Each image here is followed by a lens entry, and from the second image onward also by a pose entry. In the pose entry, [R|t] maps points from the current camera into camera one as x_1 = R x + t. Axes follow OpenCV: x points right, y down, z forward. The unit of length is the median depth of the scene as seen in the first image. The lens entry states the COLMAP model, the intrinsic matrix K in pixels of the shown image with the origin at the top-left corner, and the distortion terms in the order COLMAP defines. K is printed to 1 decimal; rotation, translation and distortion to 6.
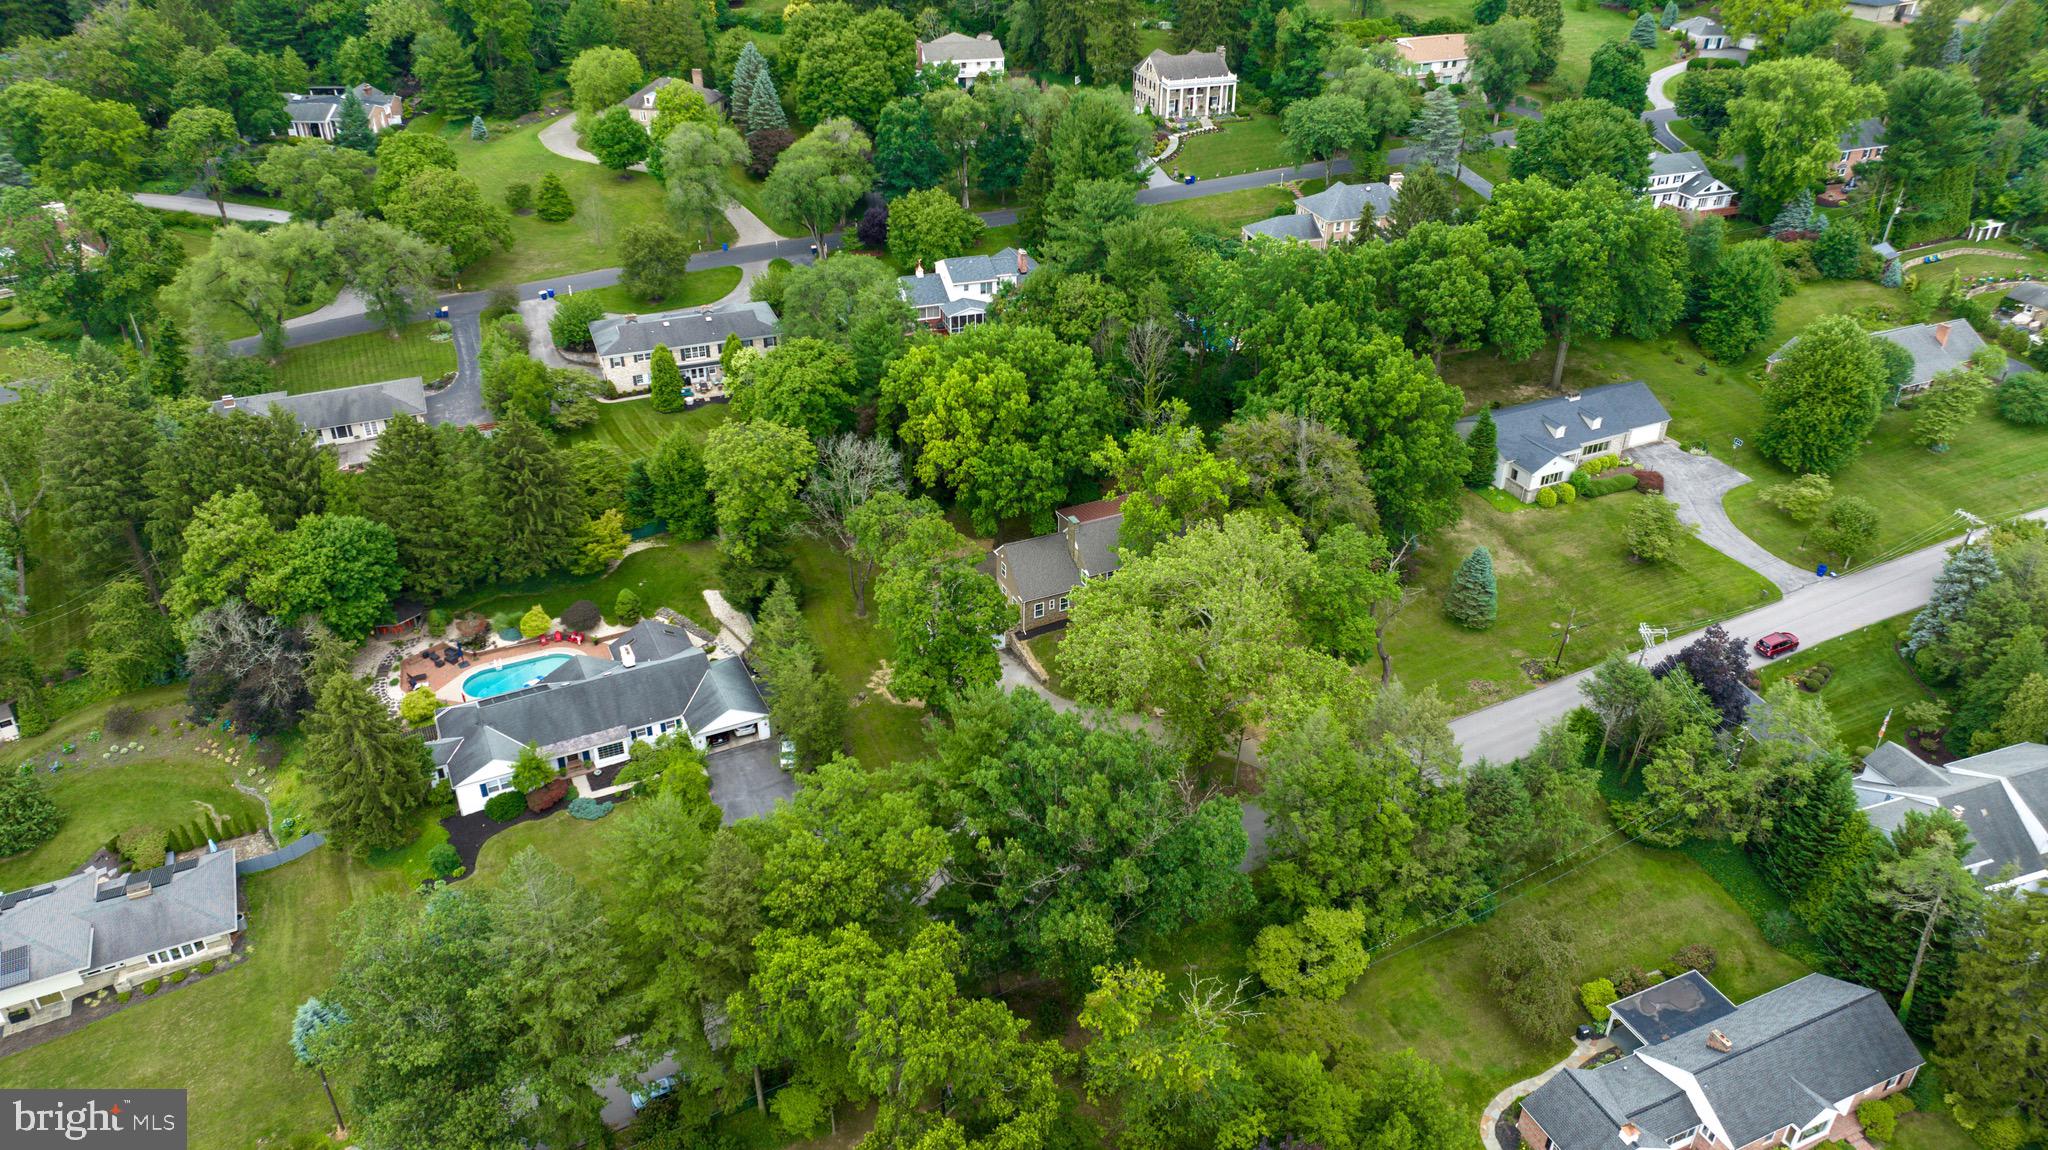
lens RADIAL K [[1433.0, 0, 1023.7], [0, 1433.0, 579.6], [0, 0, 1]] dist [0.026250, -0.120898]
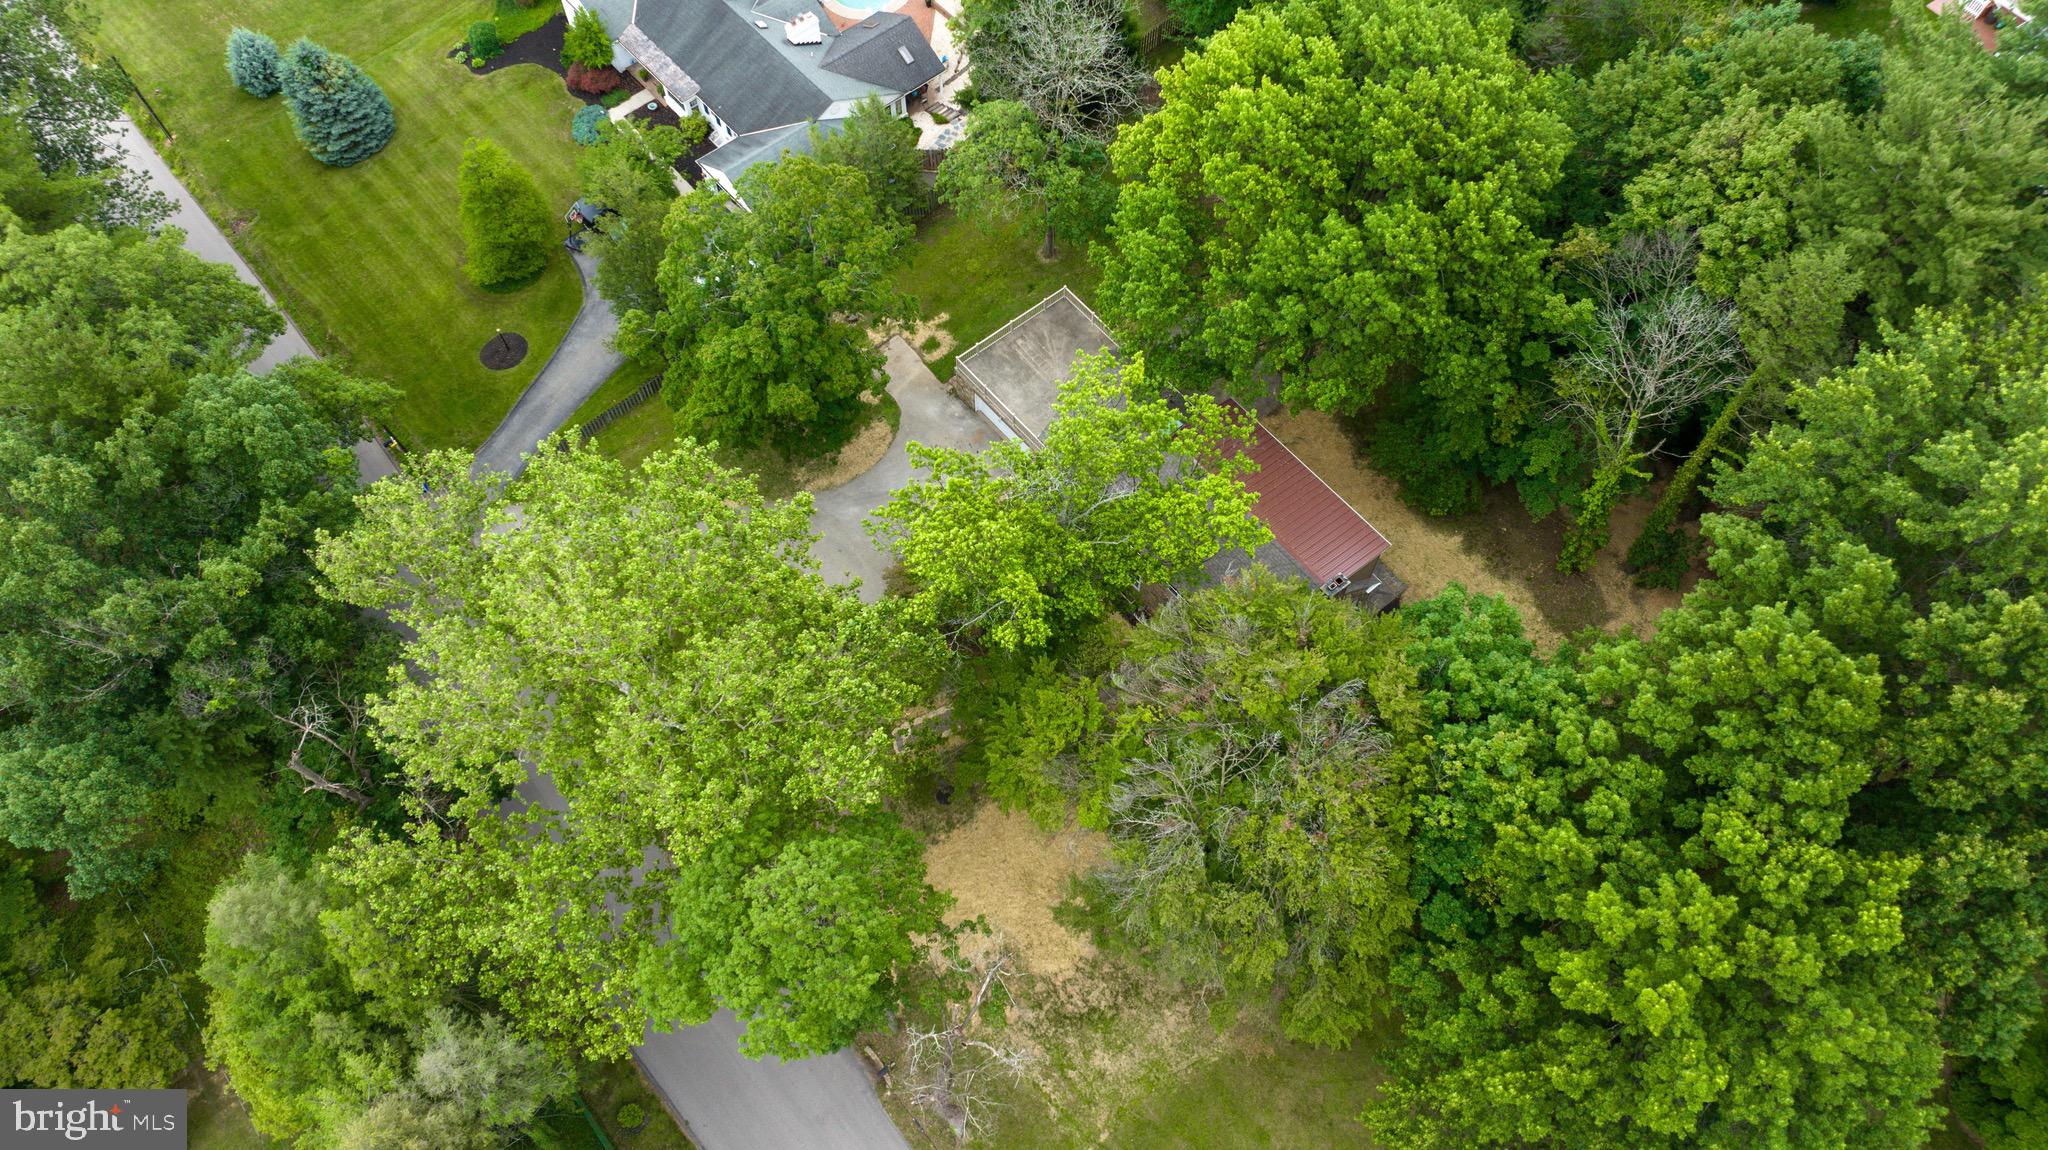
lens RADIAL K [[1446.9, 0, 1024.0], [0, 1446.9, 575.0], [0, 0, 1]] dist [-0.017773, 0.003529]
pose [[0.247234, 0.849497, -0.466080, 0.294189], [-0.502881, 0.523653, 0.687676, -0.328412], [0.828243, 0.064366, 0.556661, 0.661911]]
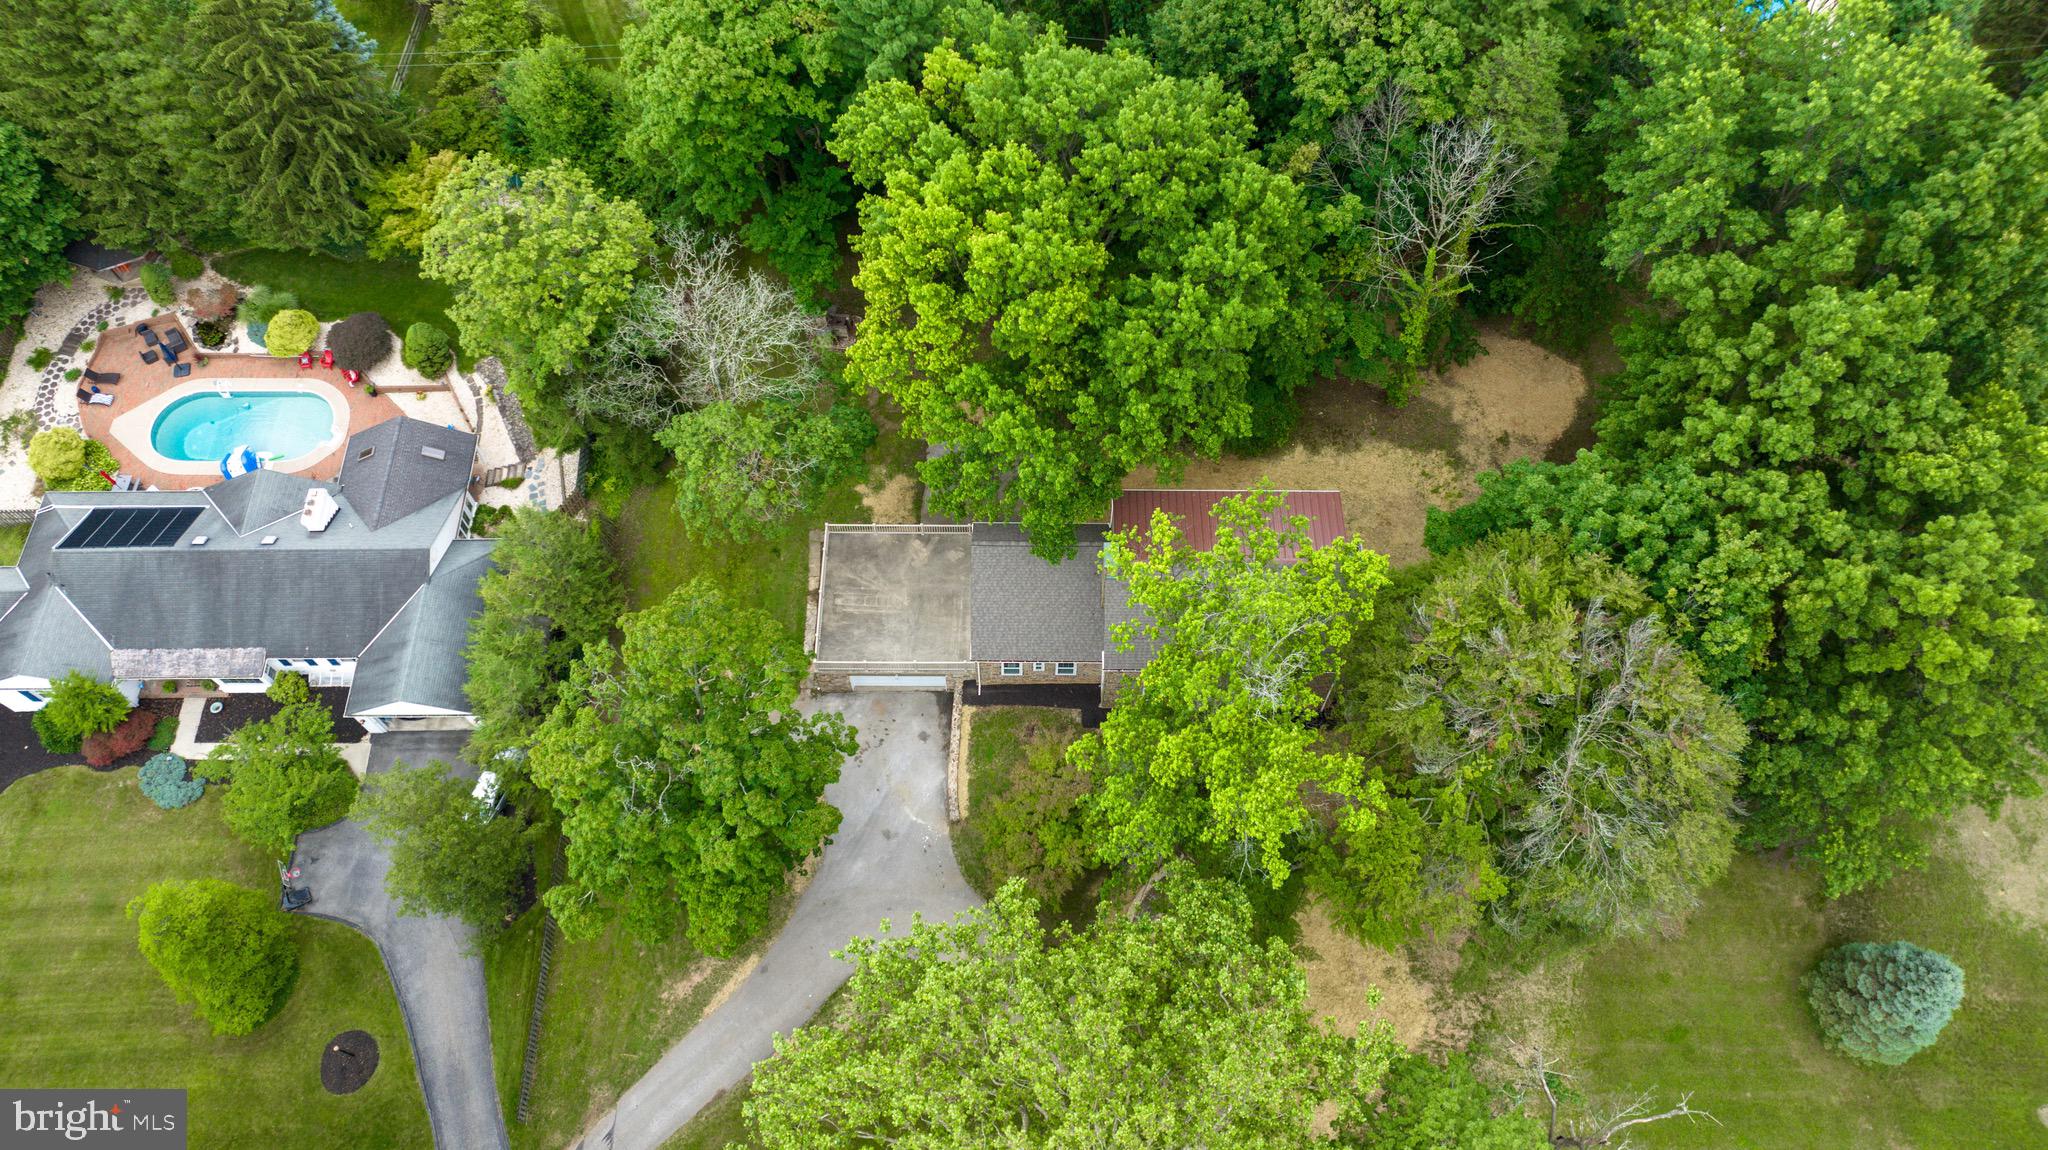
lens RADIAL K [[1448.6, 0, 1030.2], [0, 1448.6, 576.2], [0, 0, 1]] dist [-0.066749, 0.088021]
pose [[0.901843, 0.377706, -0.209803, 0.111055], [-0.221280, 0.820834, 0.526561, -0.276394], [0.371098, -0.428450, 0.823842, 0.573361]]
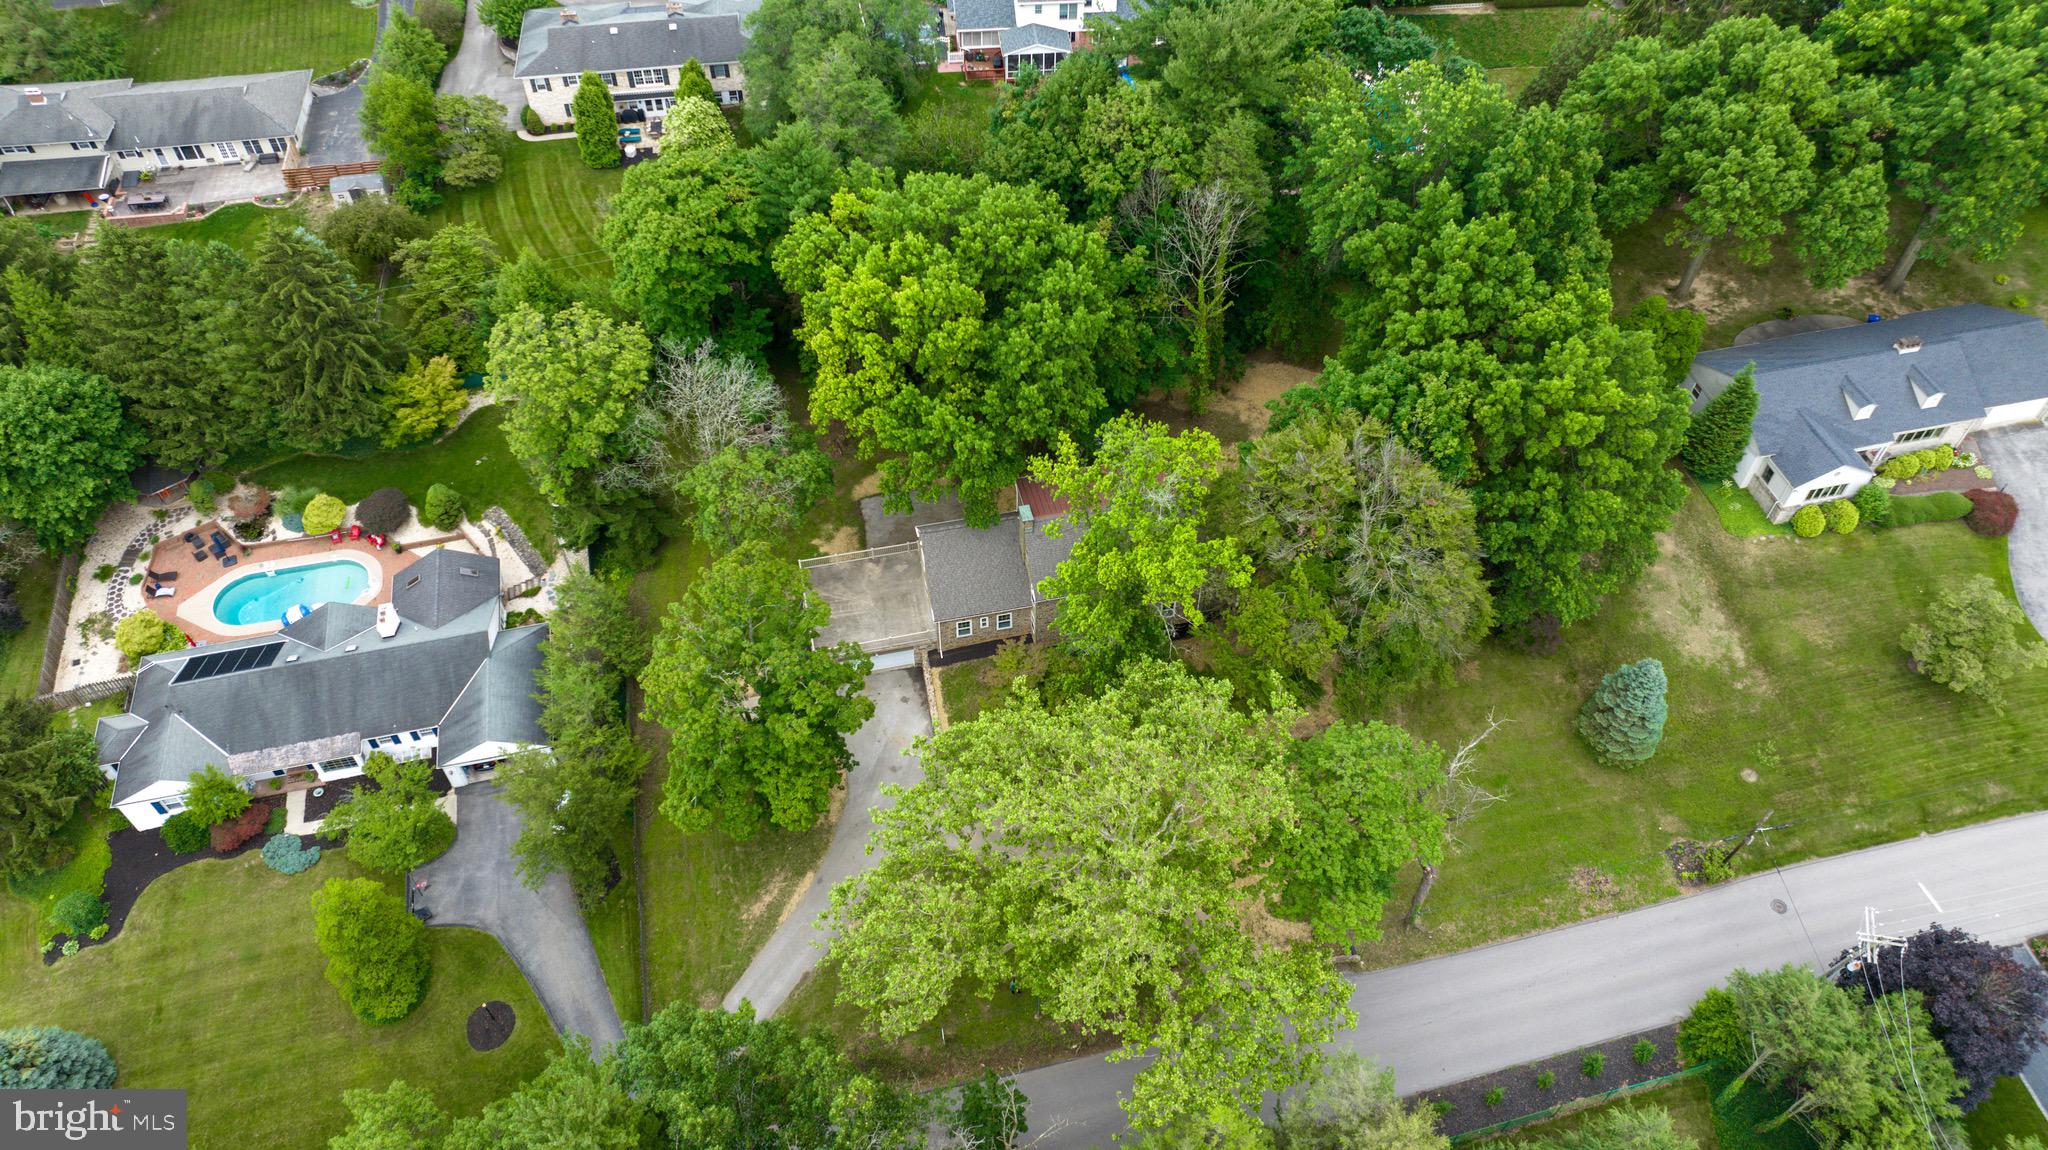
lens RADIAL K [[1439.7, 0, 1024.0], [0, 1439.7, 575.0], [0, 0, 1]] dist [-0.040969, 0.052310]
pose [[0.975443, 0.164954, -0.145950, 0.131545], [-0.112008, 0.942075, 0.316147, -0.218023], [0.189645, -0.292036, 0.937417, 0.361500]]
